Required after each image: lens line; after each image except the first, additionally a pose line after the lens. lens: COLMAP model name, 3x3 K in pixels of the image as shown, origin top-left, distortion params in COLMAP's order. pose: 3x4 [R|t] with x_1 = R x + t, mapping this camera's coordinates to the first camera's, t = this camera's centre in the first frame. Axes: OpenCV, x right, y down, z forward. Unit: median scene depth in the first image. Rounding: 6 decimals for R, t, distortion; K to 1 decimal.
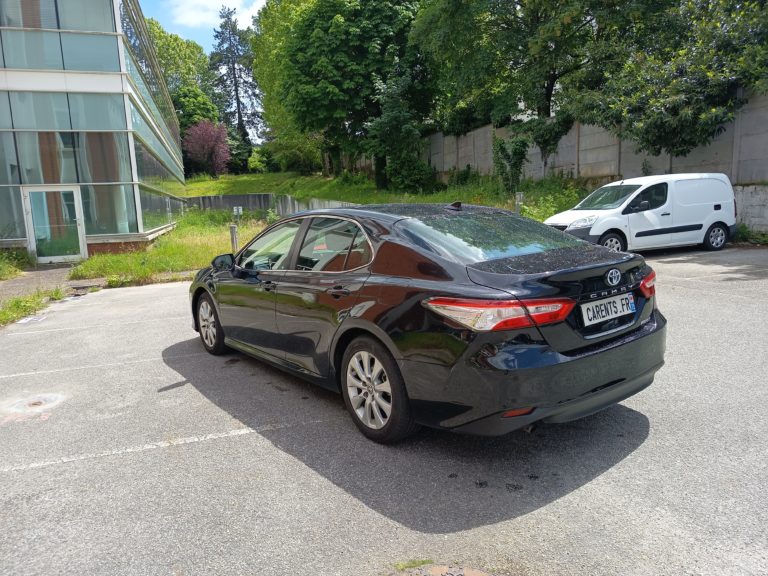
lens RADIAL K [[529.1, 0, 385.3], [0, 529.1, 281.9], [0, 0, 1]] dist [0.039478, -0.047502]
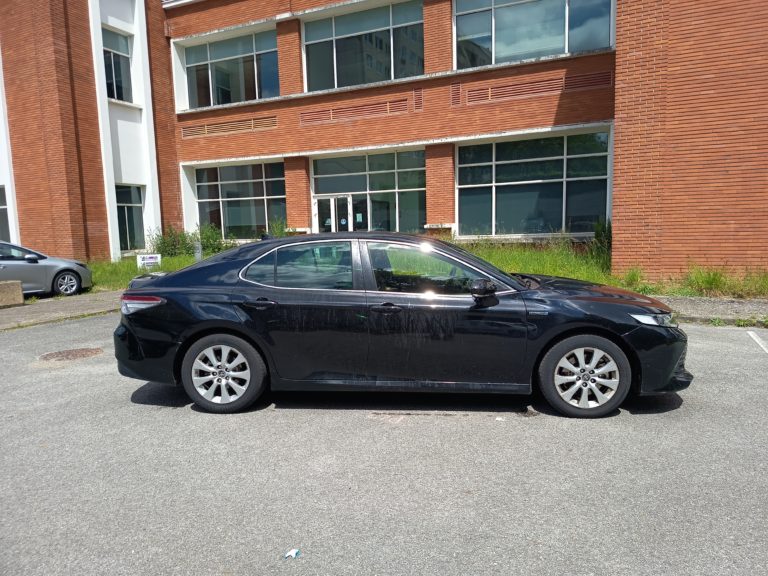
lens RADIAL K [[519.7, 0, 384.0], [0, 519.7, 288.0], [0, 0, 1]] dist [0.027060, -0.057848]
pose [[-0.654989, 0.138353, -0.742865, 0.177242], [-0.054958, 0.971770, 0.229442, -0.062913], [0.753637, 0.191108, -0.628894, 0.395443]]
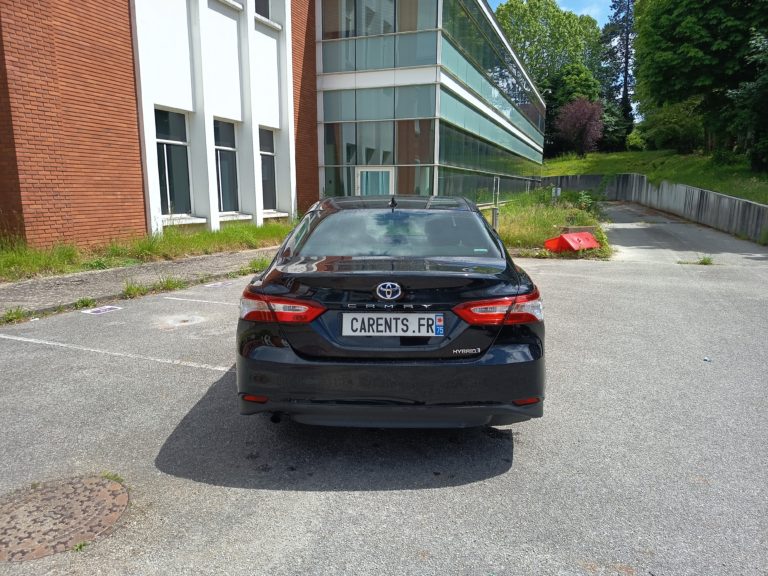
lens RADIAL K [[524.8, 0, 388.2], [0, 524.8, 288.5], [0, 0, 1]] dist [0.045538, -0.054802]
pose [[0.780214, 0.153403, -0.606410, 0.140746], [-0.121660, 0.988163, 0.093445, -0.013876], [0.613567, 0.000869, 0.789642, 0.043201]]
